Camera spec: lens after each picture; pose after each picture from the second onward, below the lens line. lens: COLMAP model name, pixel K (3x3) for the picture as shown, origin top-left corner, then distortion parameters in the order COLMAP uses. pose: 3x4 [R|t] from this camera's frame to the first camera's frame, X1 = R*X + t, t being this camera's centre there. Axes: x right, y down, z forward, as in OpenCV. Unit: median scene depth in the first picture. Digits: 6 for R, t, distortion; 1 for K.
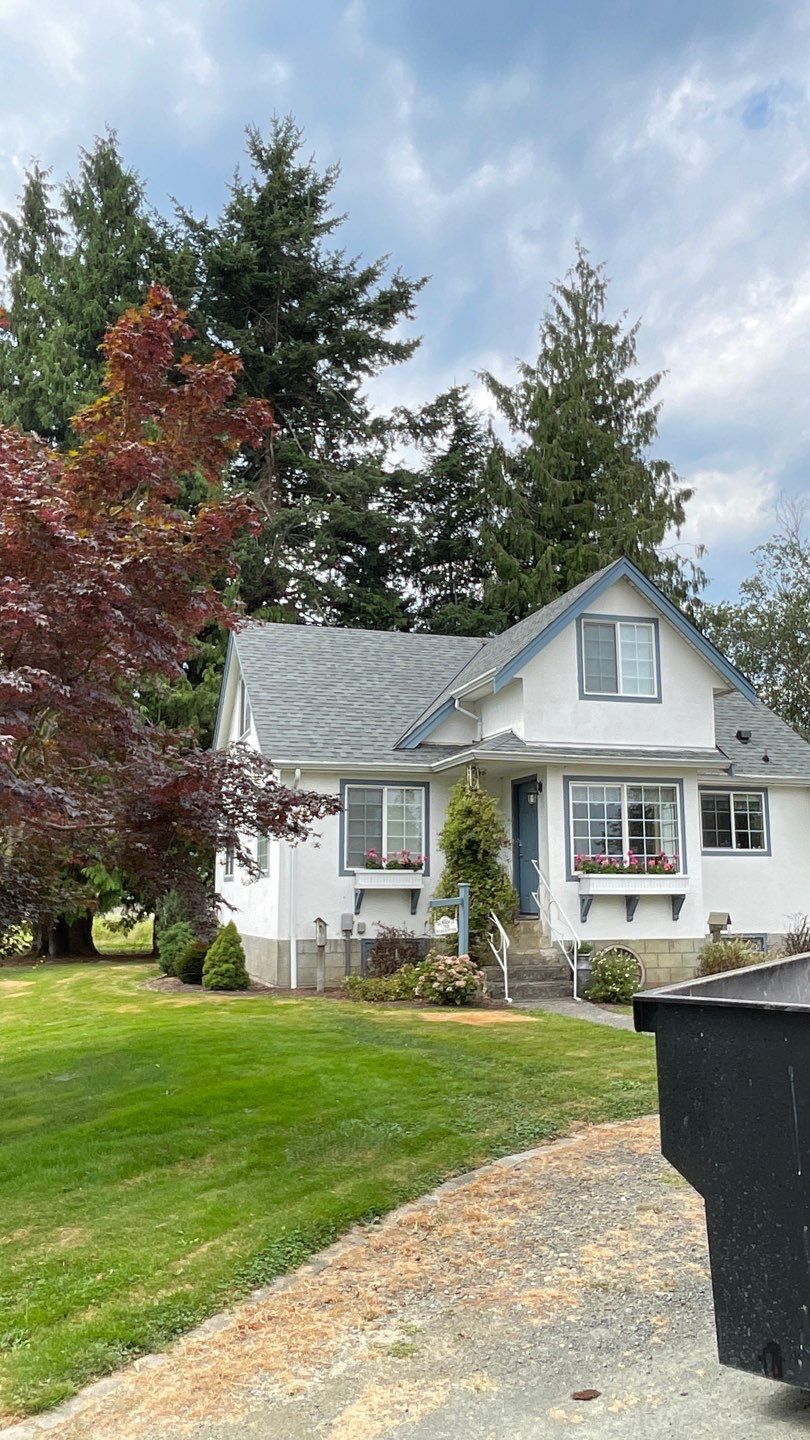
lens RADIAL K [[1094.1, 0, 405.0], [0, 1094.1, 720.0], [0, 0, 1]] dist [-0.005605, -0.005870]
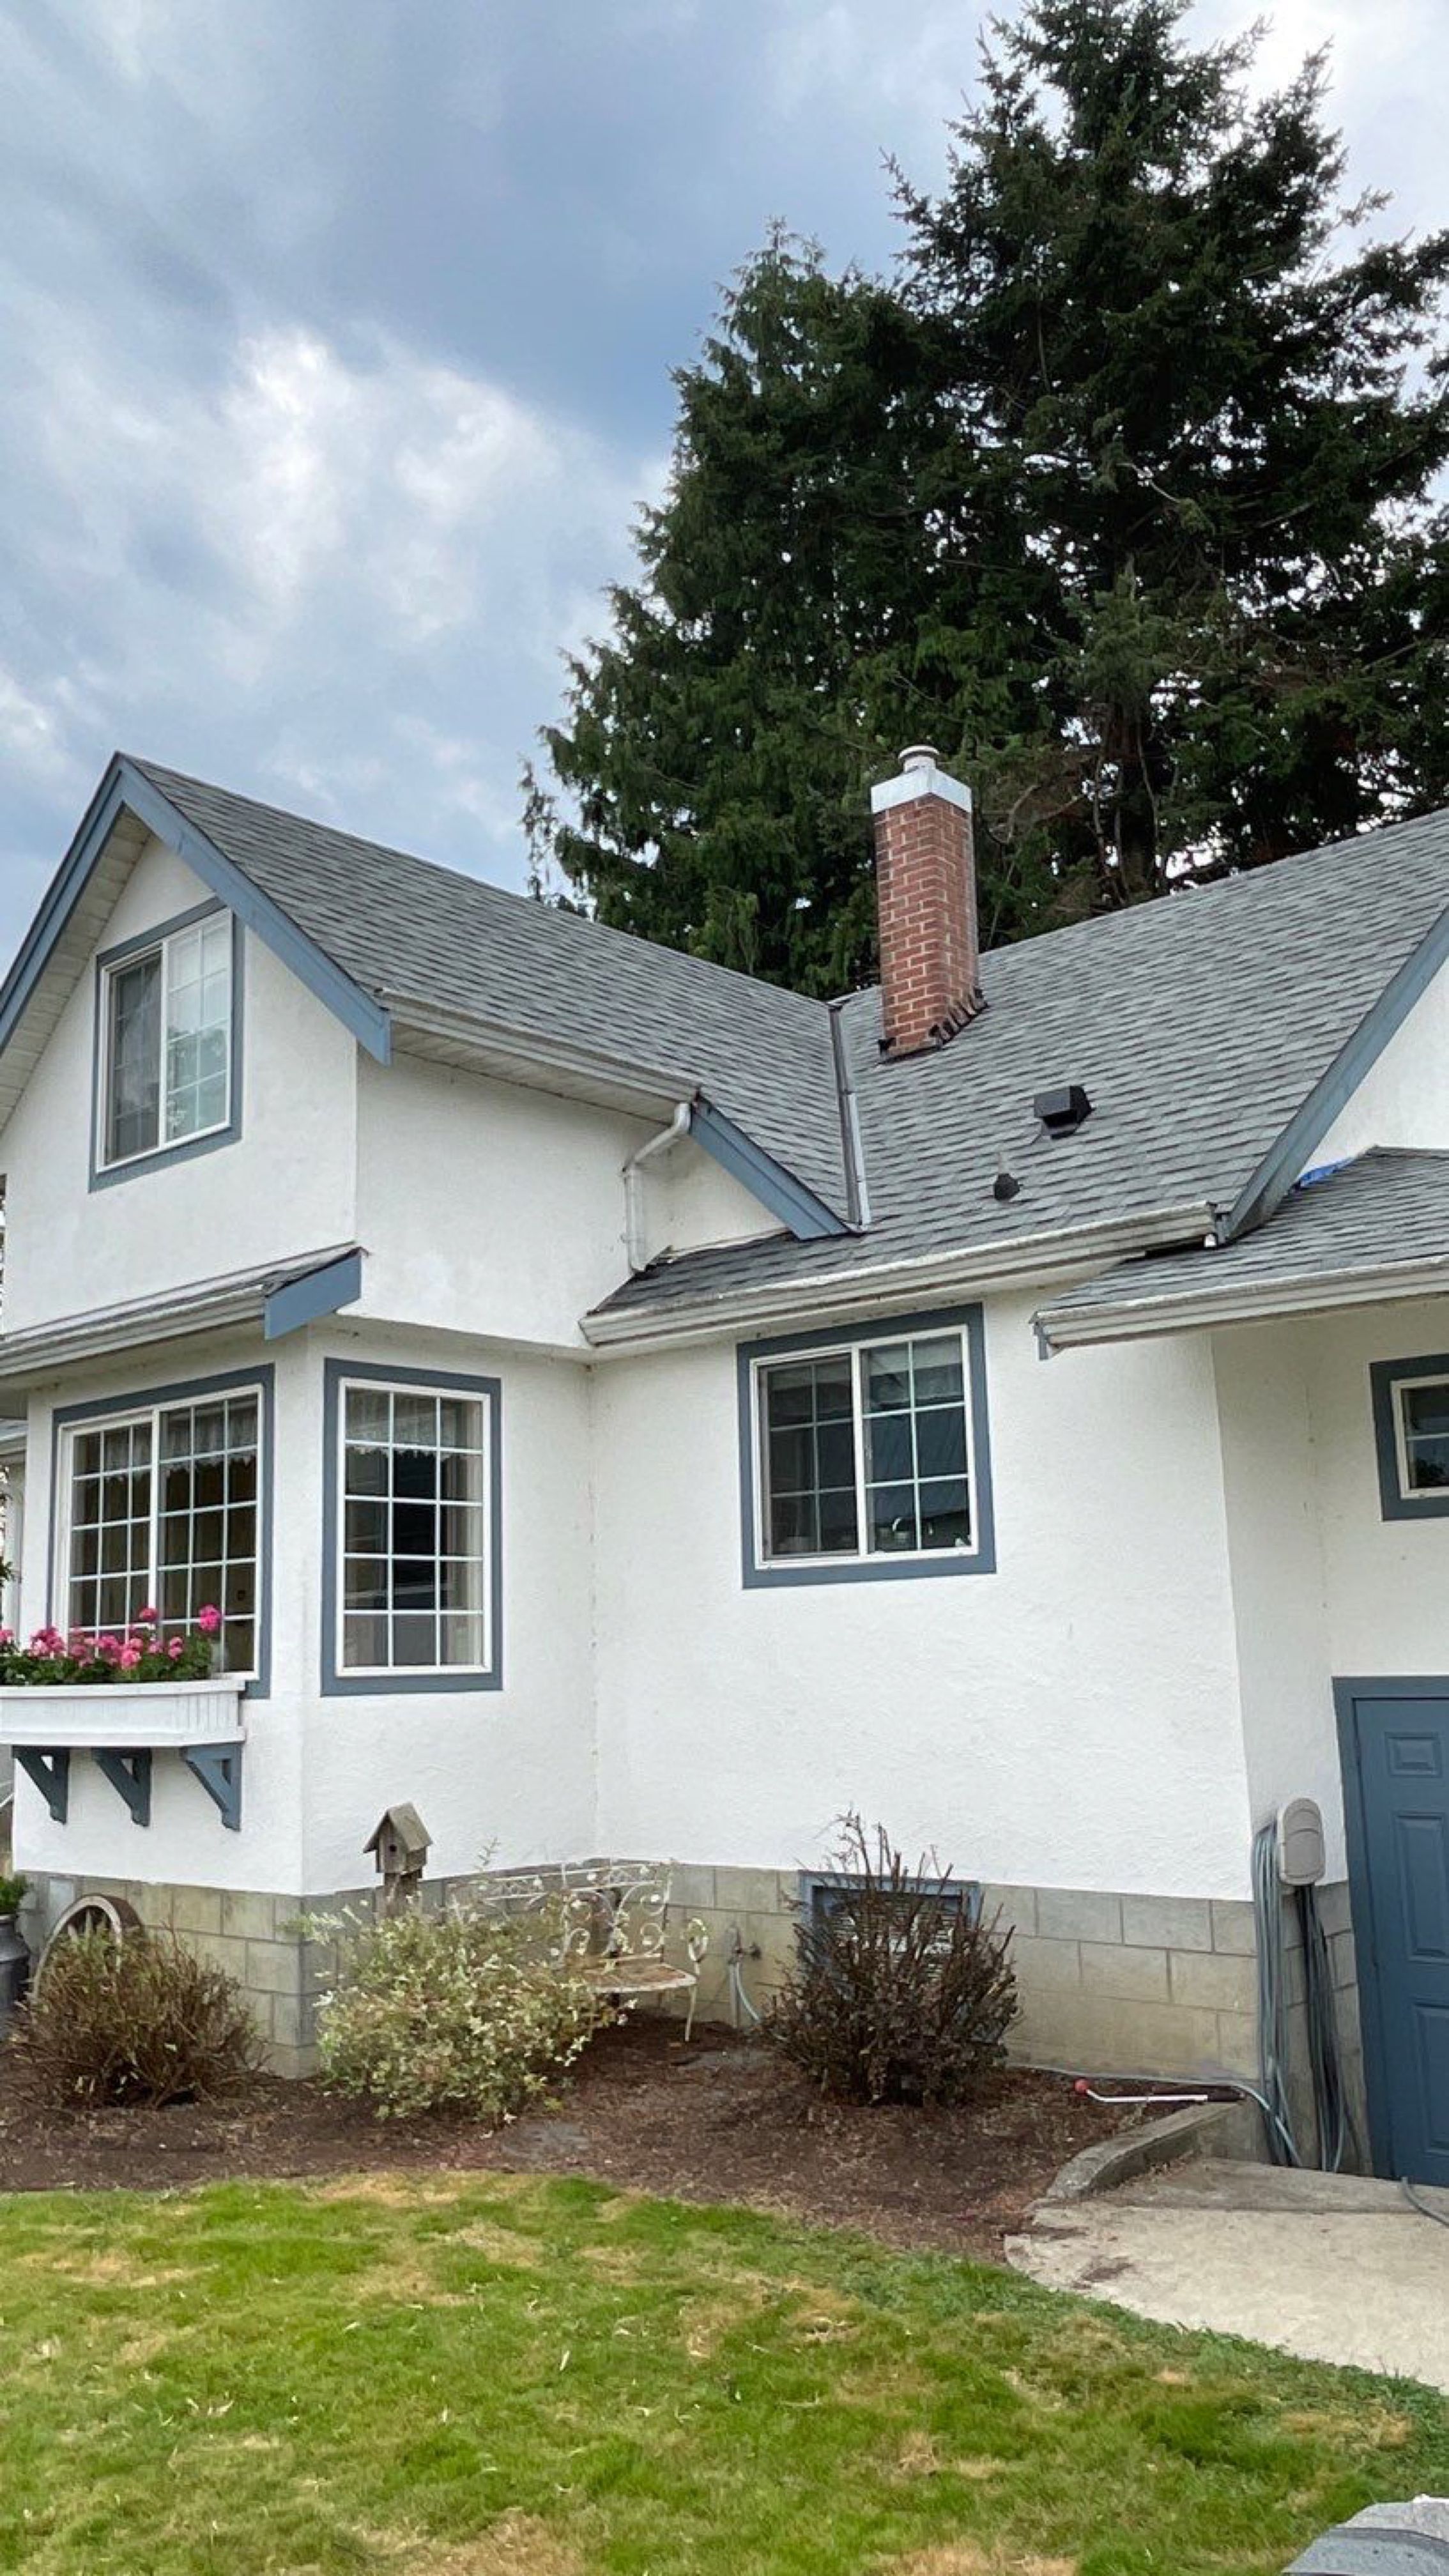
lens RADIAL K [[1957.2, 0, 724.5], [0, 1957.2, 1288.0], [0, 0, 1]] dist [-0.005605, -0.005870]
pose [[0.520583, -0.174940, -0.835697, 0.772514], [0.163051, 0.981140, -0.103816, 0.108967], [0.838098, -0.082216, 0.539289, 0.798153]]
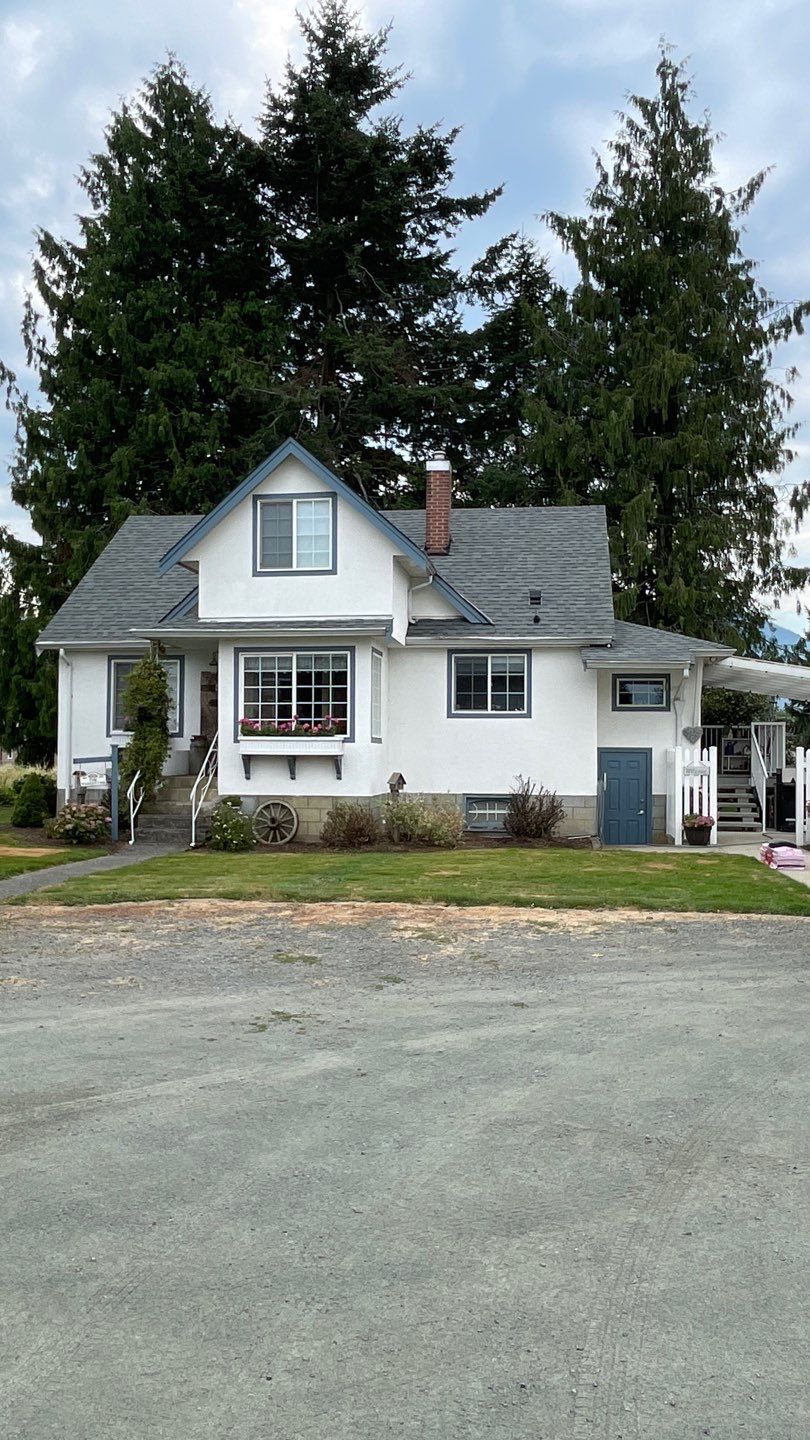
lens RADIAL K [[1094.1, 0, 405.0], [0, 1094.1, 720.0], [0, 0, 1]] dist [-0.005605, -0.005870]
pose [[0.909434, -0.003814, -0.415830, 0.721801], [0.057866, 0.991390, 0.117462, 0.003406], [0.411802, -0.130886, 0.901825, 0.064078]]
